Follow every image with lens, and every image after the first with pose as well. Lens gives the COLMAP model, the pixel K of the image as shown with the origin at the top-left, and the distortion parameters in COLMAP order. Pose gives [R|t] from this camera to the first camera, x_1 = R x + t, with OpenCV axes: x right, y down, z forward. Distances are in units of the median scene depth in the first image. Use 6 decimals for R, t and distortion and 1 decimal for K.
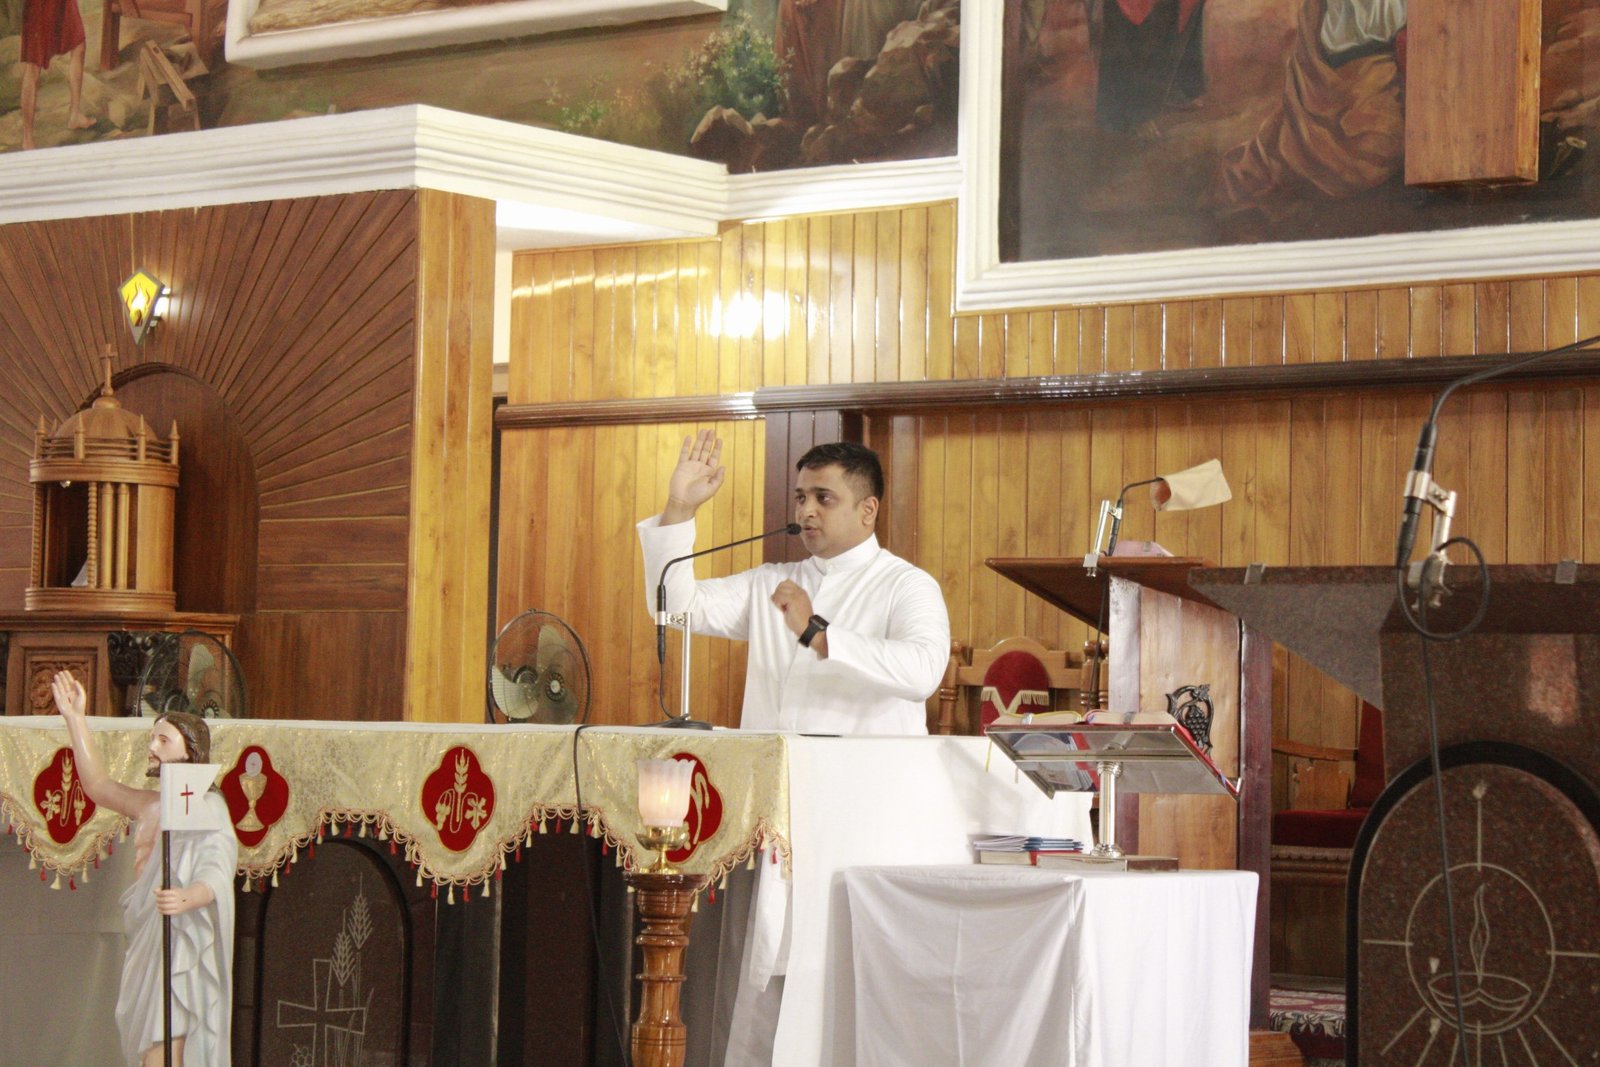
lens RADIAL K [[3852.5, 0, 800.0], [0, 3852.5, 533.5], [0, 0, 1]] dist [0.081696, -0.155701]
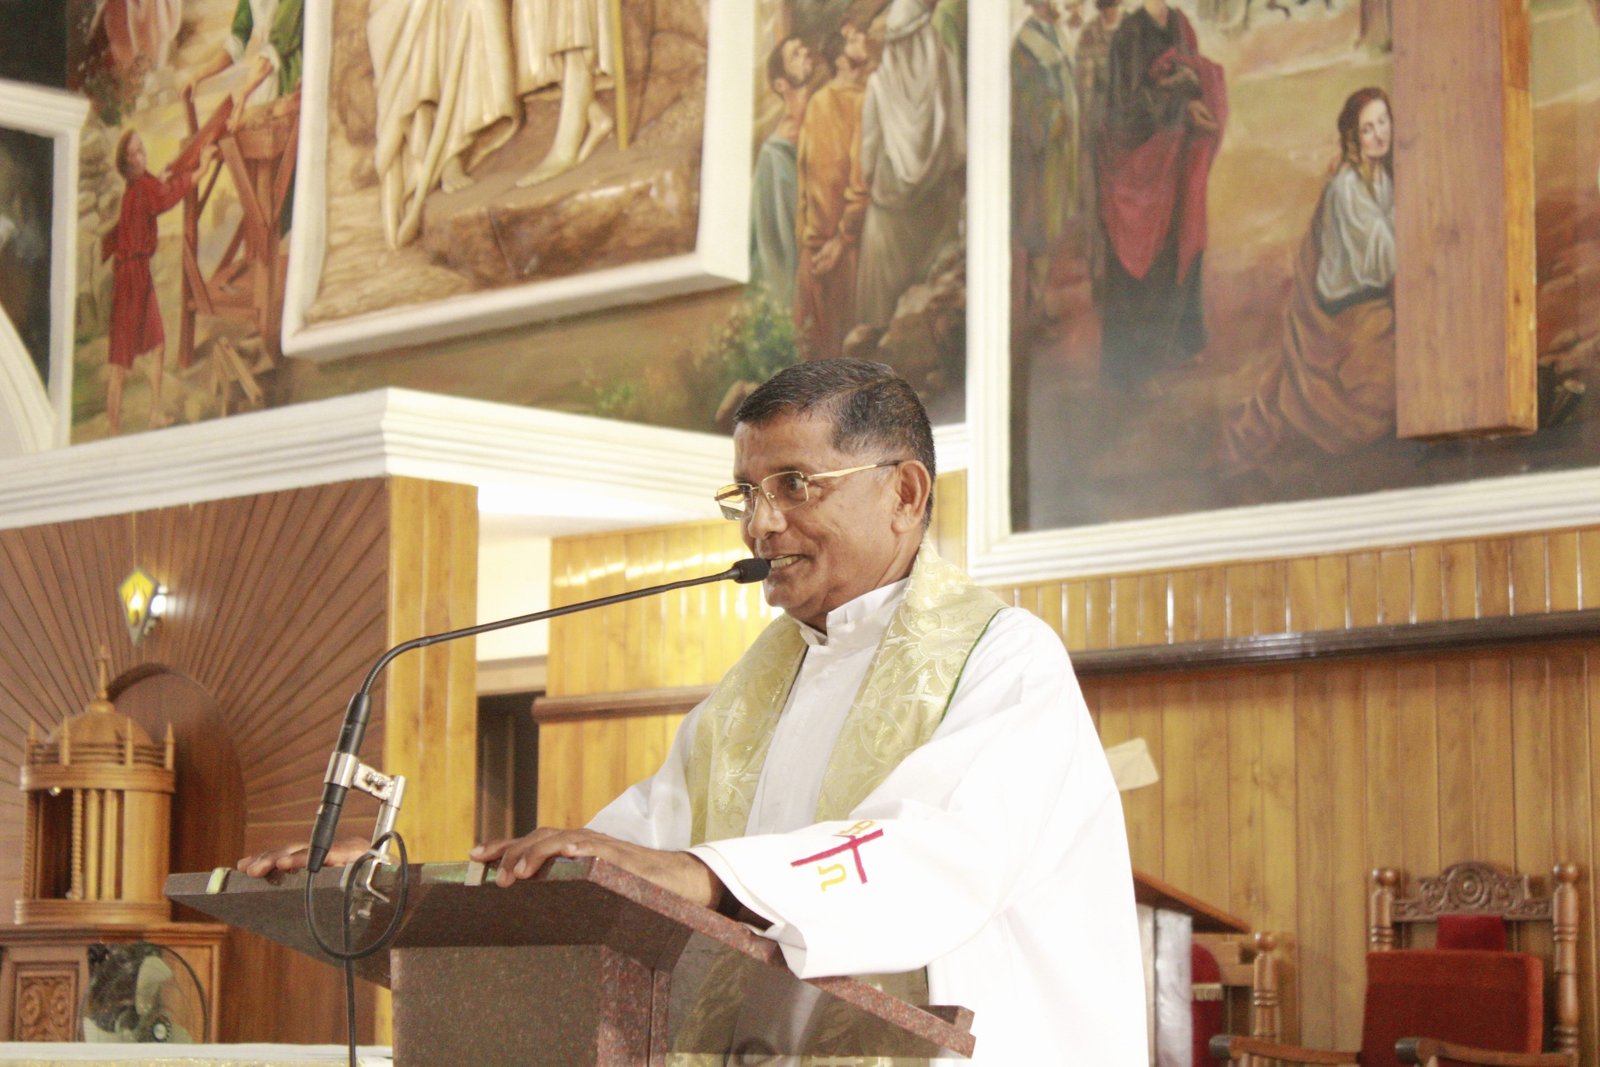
lens RADIAL K [[3852.5, 0, 800.0], [0, 3852.5, 533.5], [0, 0, 1]] dist [0.081696, -0.155701]
pose [[0.992866, -0.029431, -0.115547, 0.110491], [0.020635, 0.996848, -0.076600, 0.000738], [0.117437, 0.073669, 0.990344, 0.059460]]
